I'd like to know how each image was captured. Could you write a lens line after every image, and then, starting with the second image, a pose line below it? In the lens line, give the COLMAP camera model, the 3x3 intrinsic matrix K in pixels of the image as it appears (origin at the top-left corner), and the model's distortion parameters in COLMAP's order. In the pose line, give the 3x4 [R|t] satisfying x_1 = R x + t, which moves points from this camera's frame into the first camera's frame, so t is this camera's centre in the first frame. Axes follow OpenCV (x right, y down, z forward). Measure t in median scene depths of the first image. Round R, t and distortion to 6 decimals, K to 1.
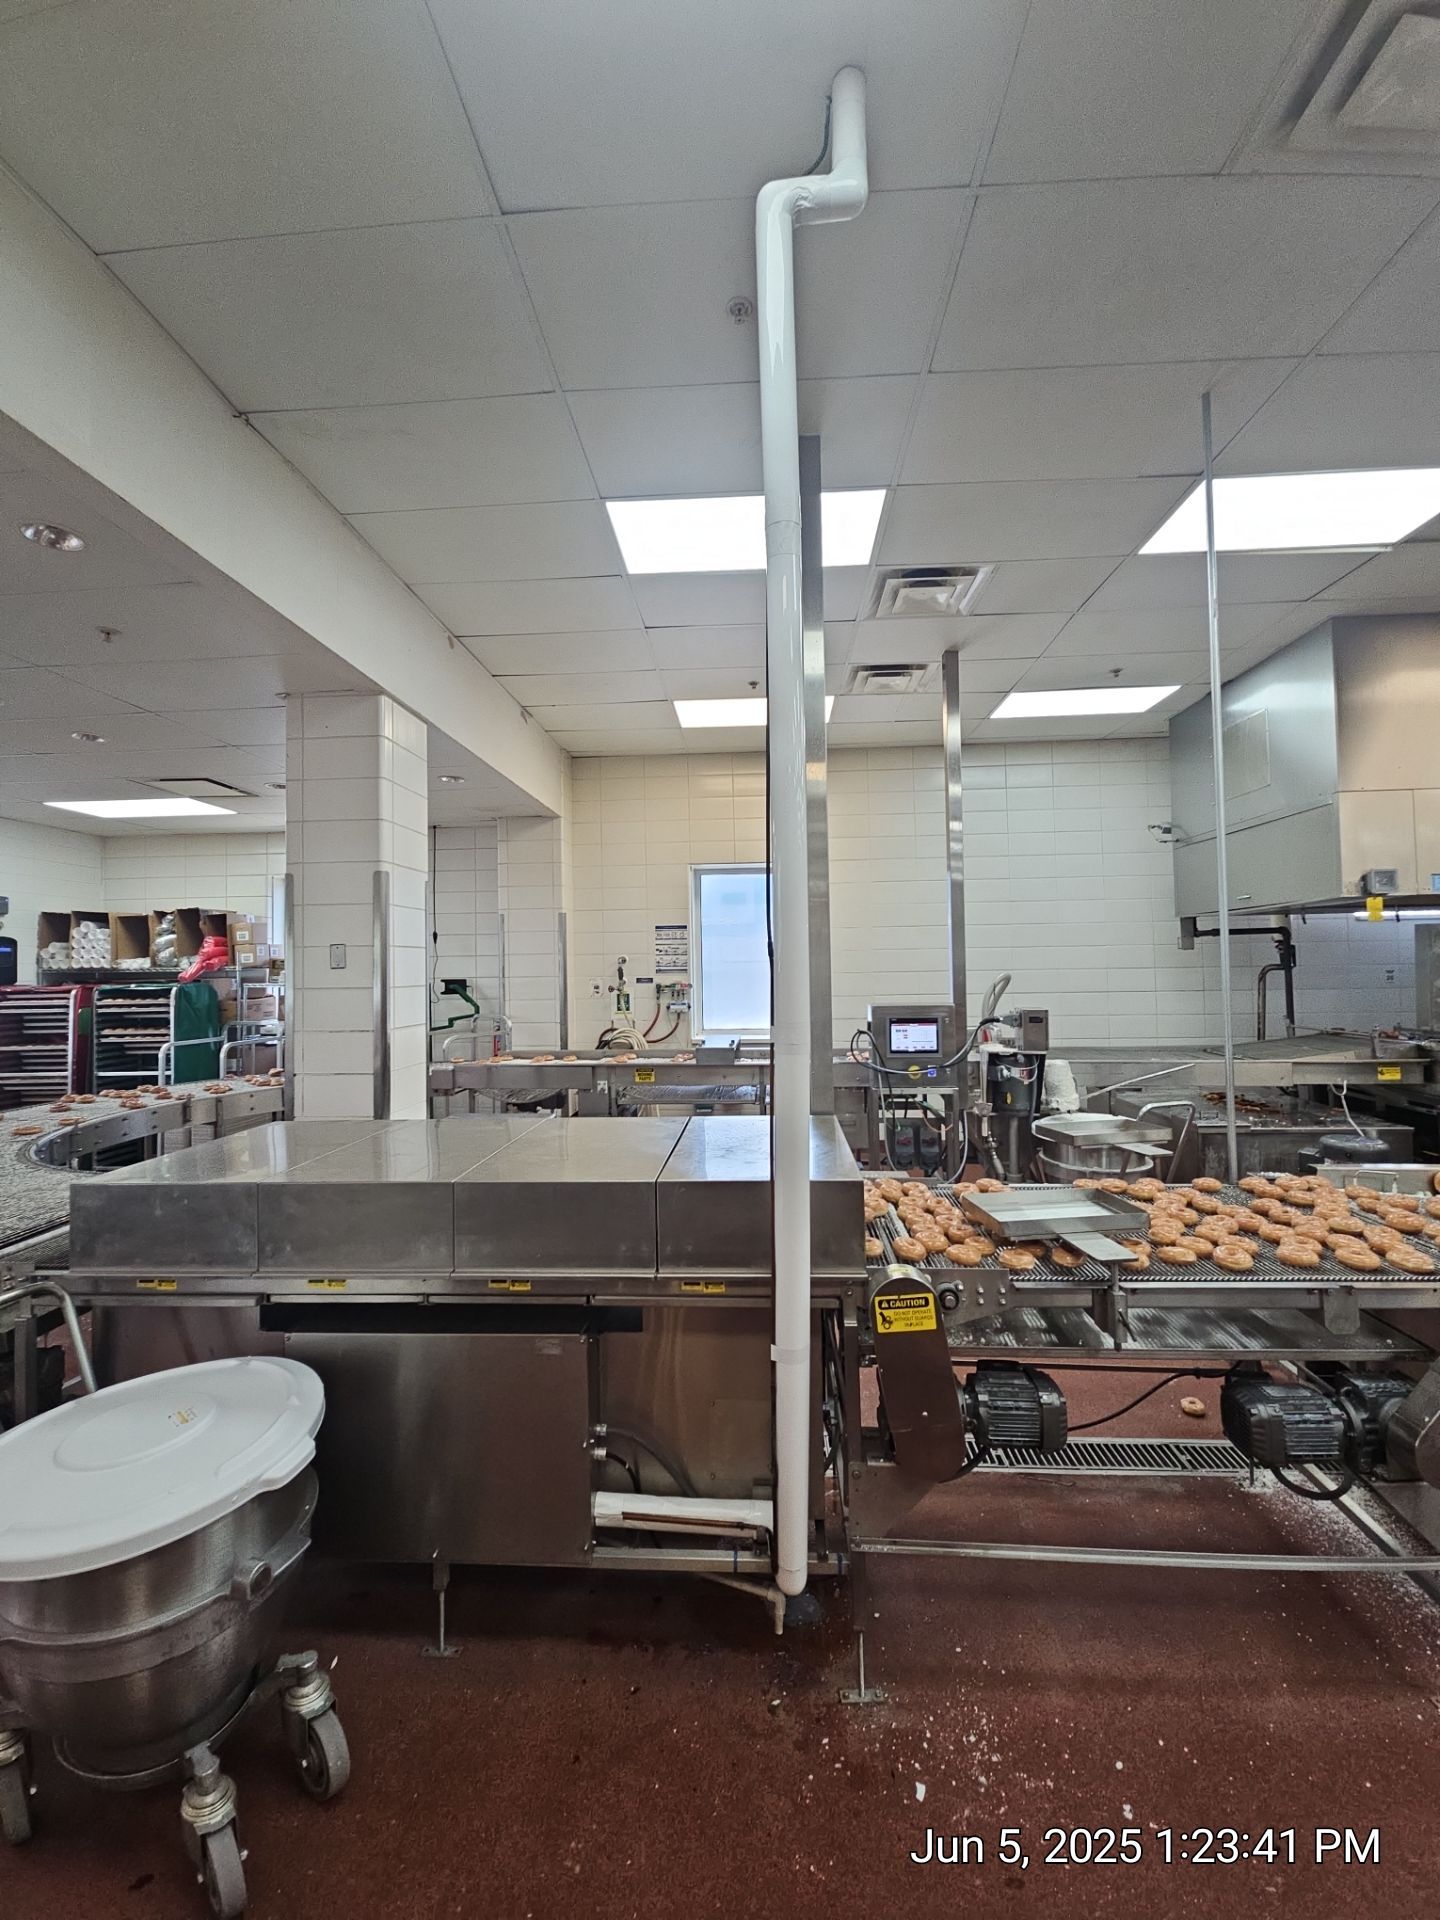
lens RADIAL K [[777.0, 0, 721.7], [0, 777.0, 947.0], [0, 0, 1]] dist [0.001088, -0.000157]
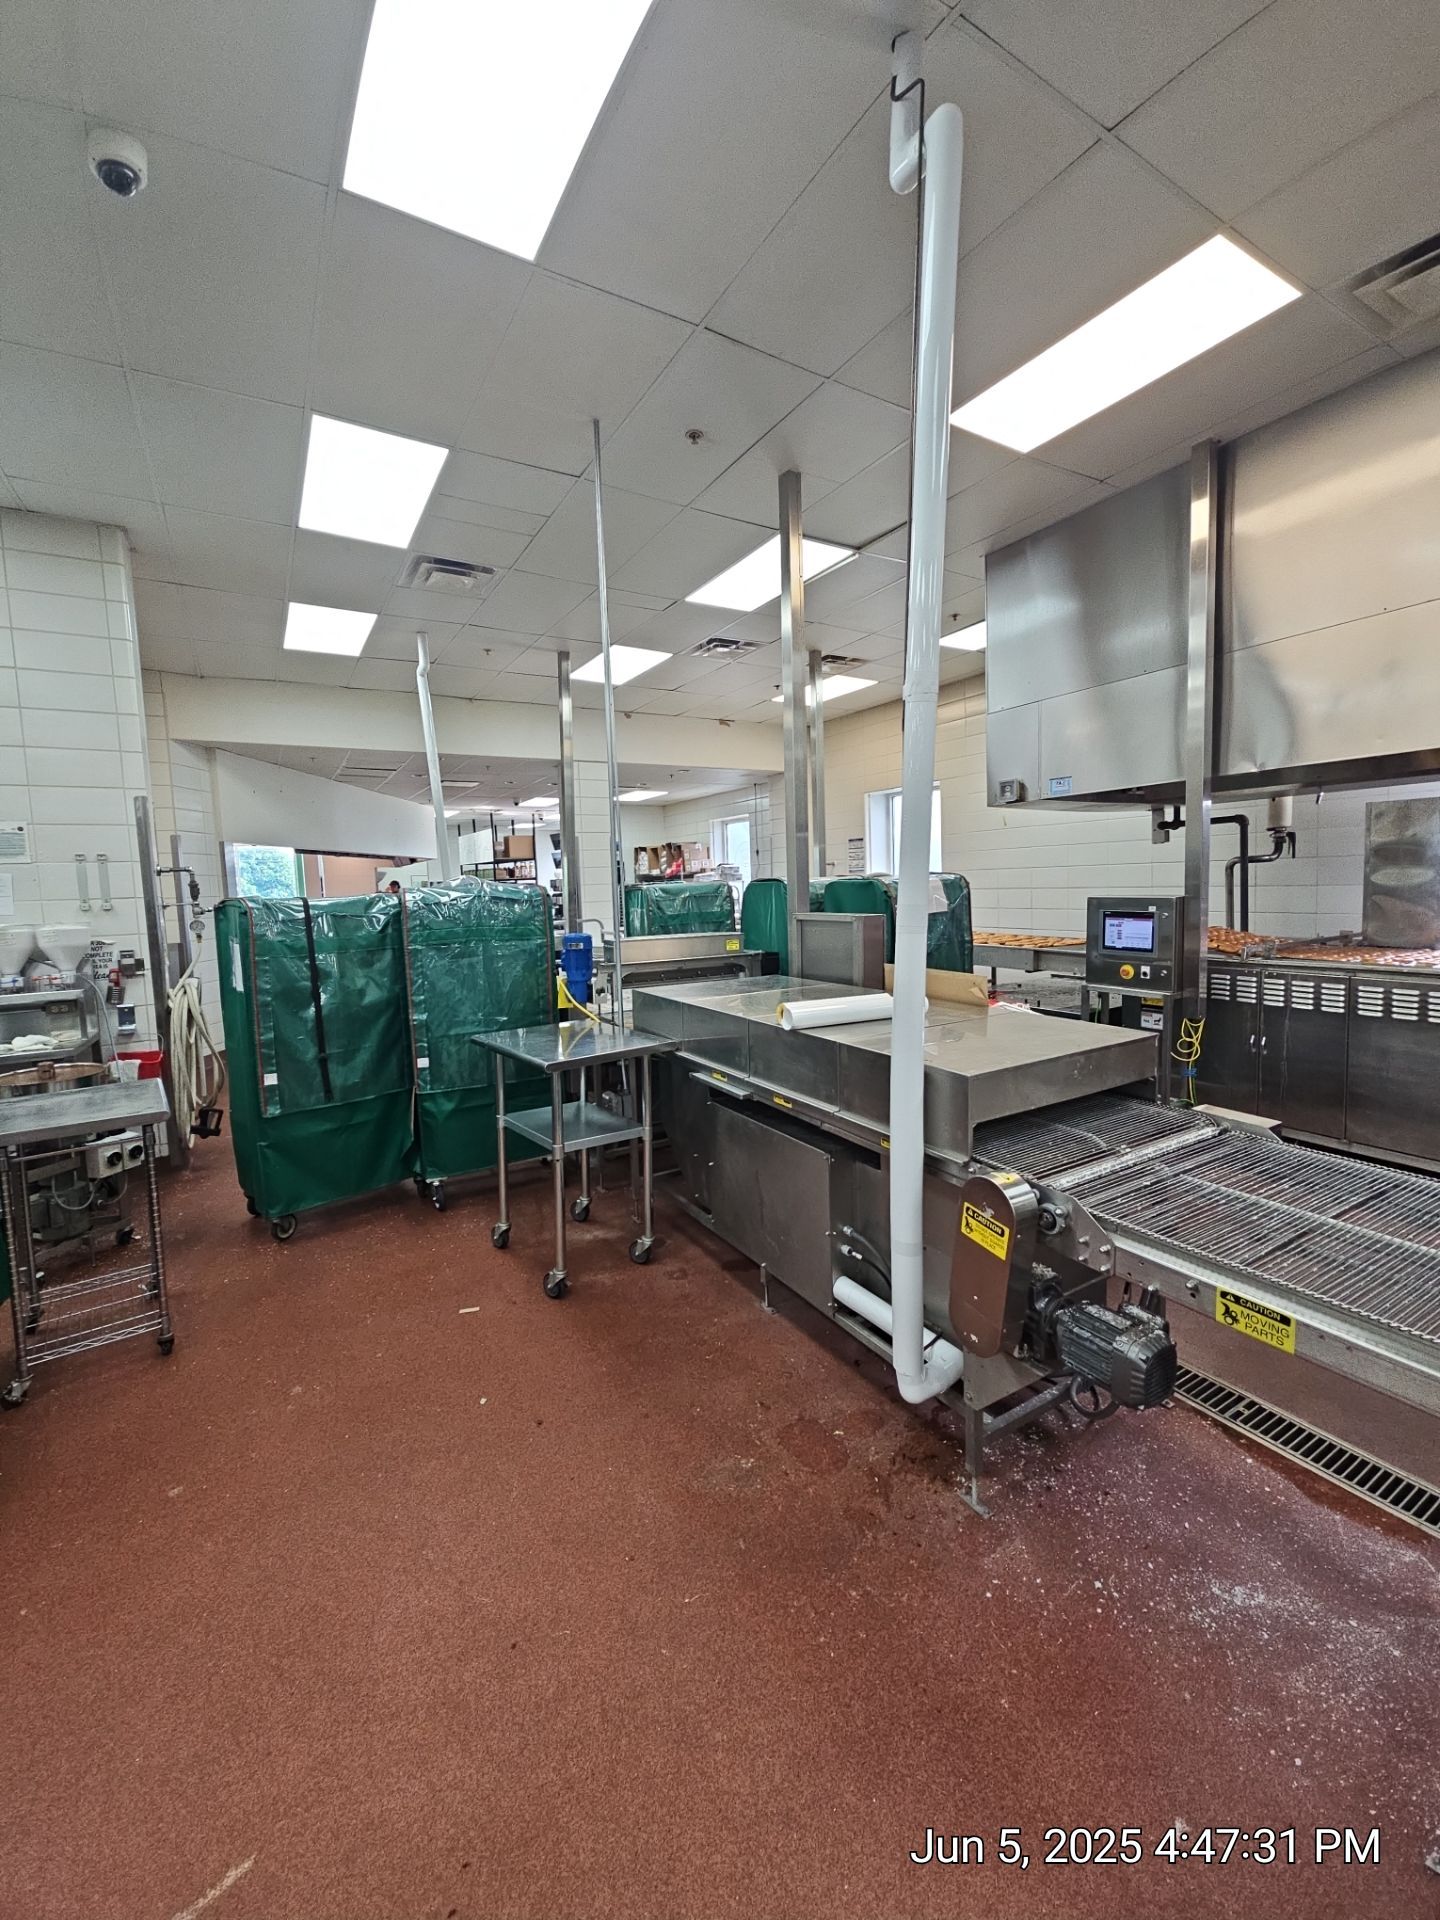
lens RADIAL K [[776.1, 0, 720.6], [0, 776.1, 946.2], [0, 0, 1]] dist [0.015152, -0.011885]
pose [[0.565124, 0.064060, -0.822515, 1.024893], [0.051230, 0.992332, 0.112485, -0.005419], [0.823414, -0.105705, 0.557509, -0.006293]]
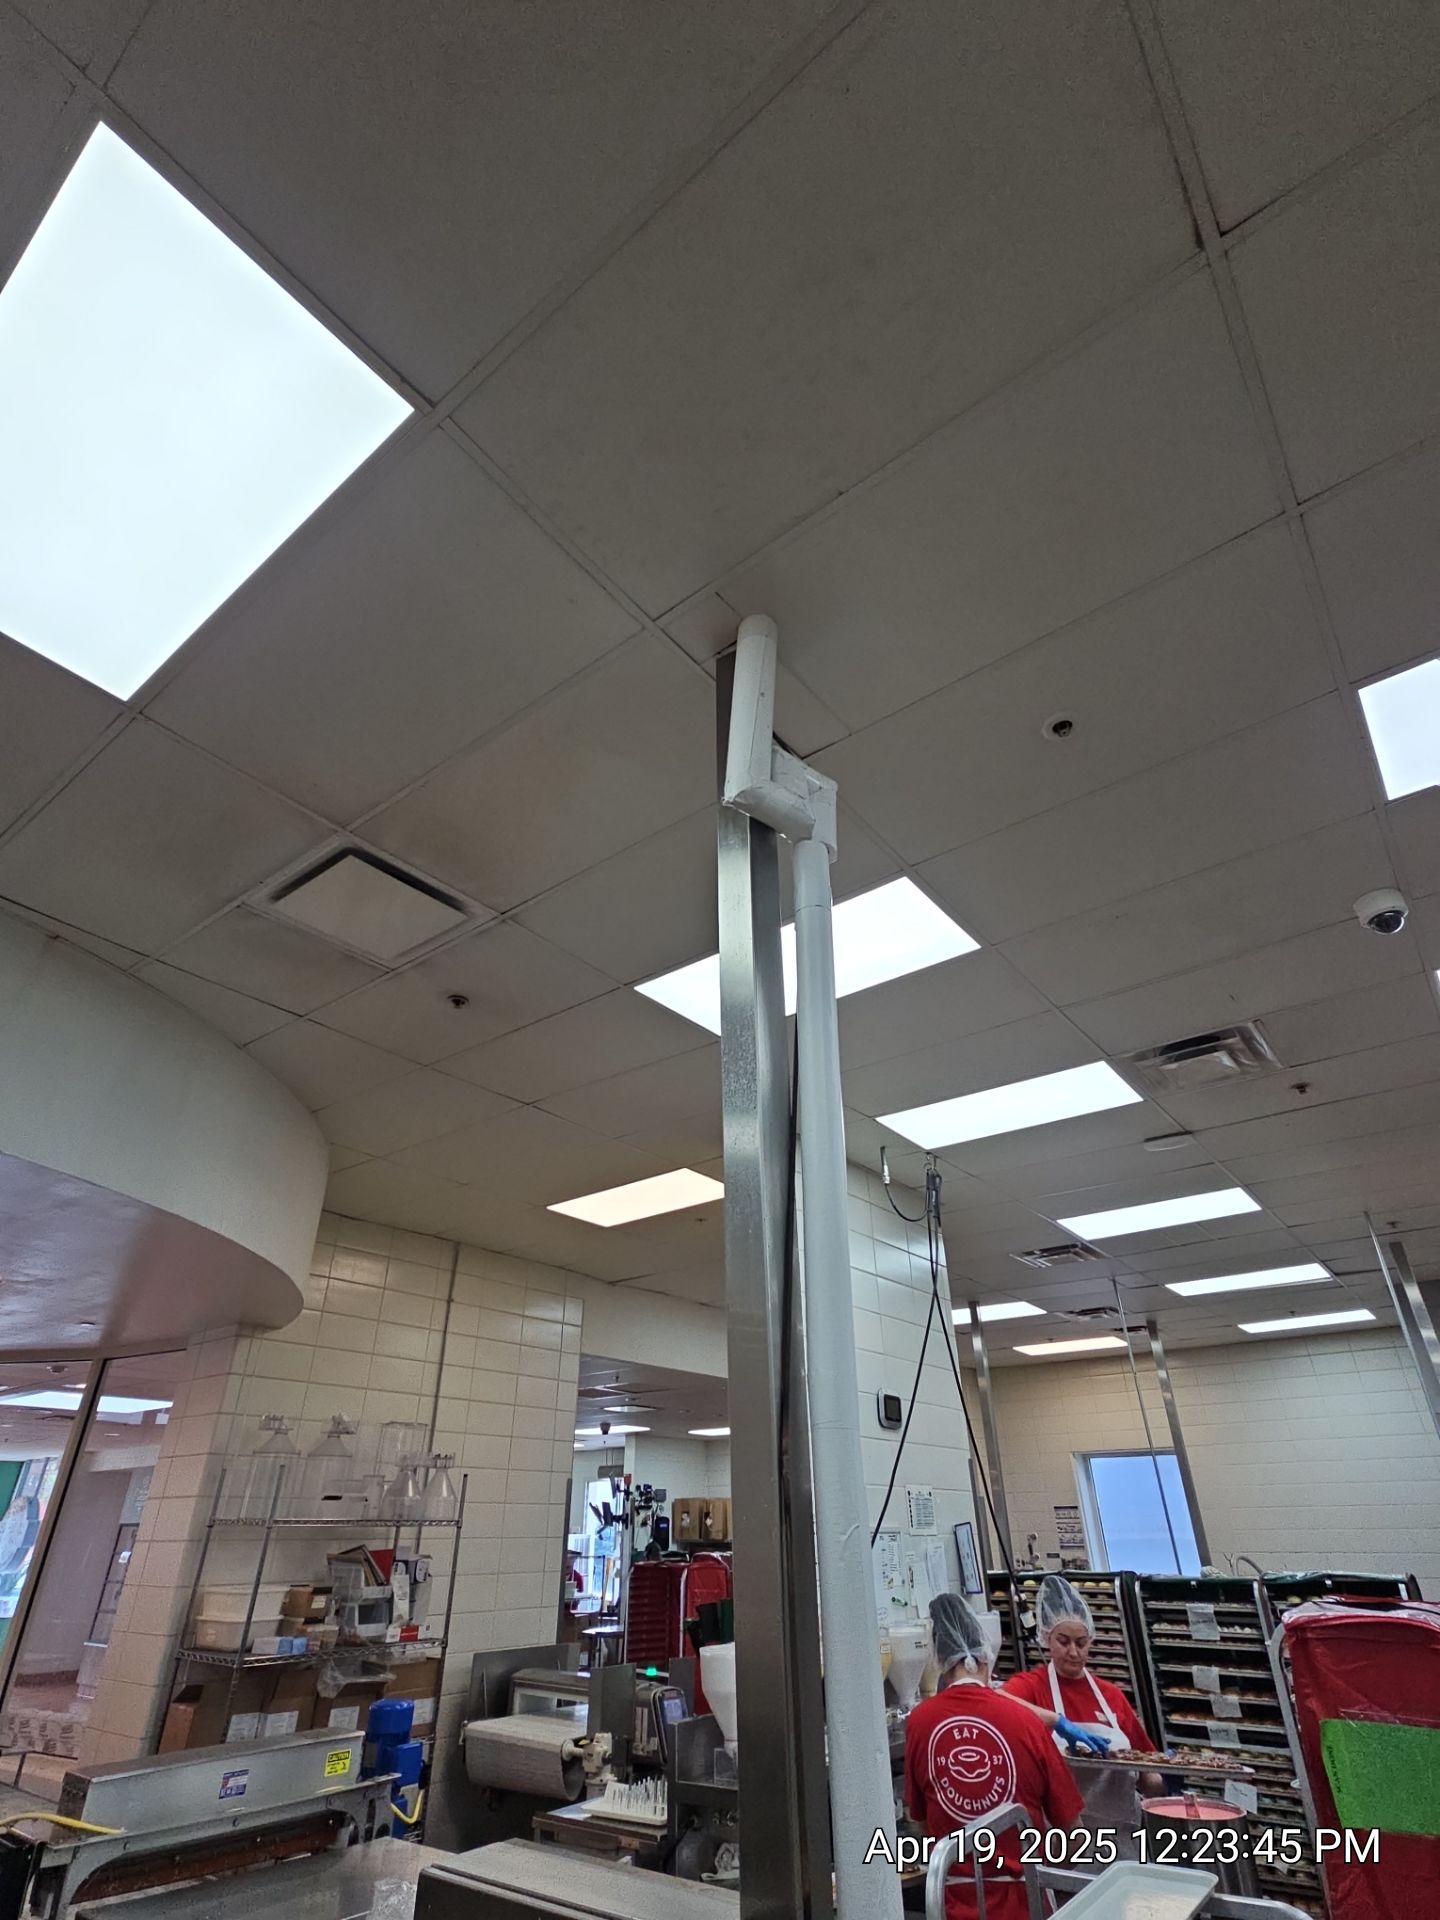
lens RADIAL K [[958.1, 0, 721.5], [0, 958.1, 944.4], [0, 0, 1]] dist [0.000627, 0.000607]
pose [[0.822295, -0.290298, -0.489447, 0.552091], [0.012476, 0.869085, -0.494506, -0.061921], [0.568925, 0.400523, 0.718265, -0.912606]]
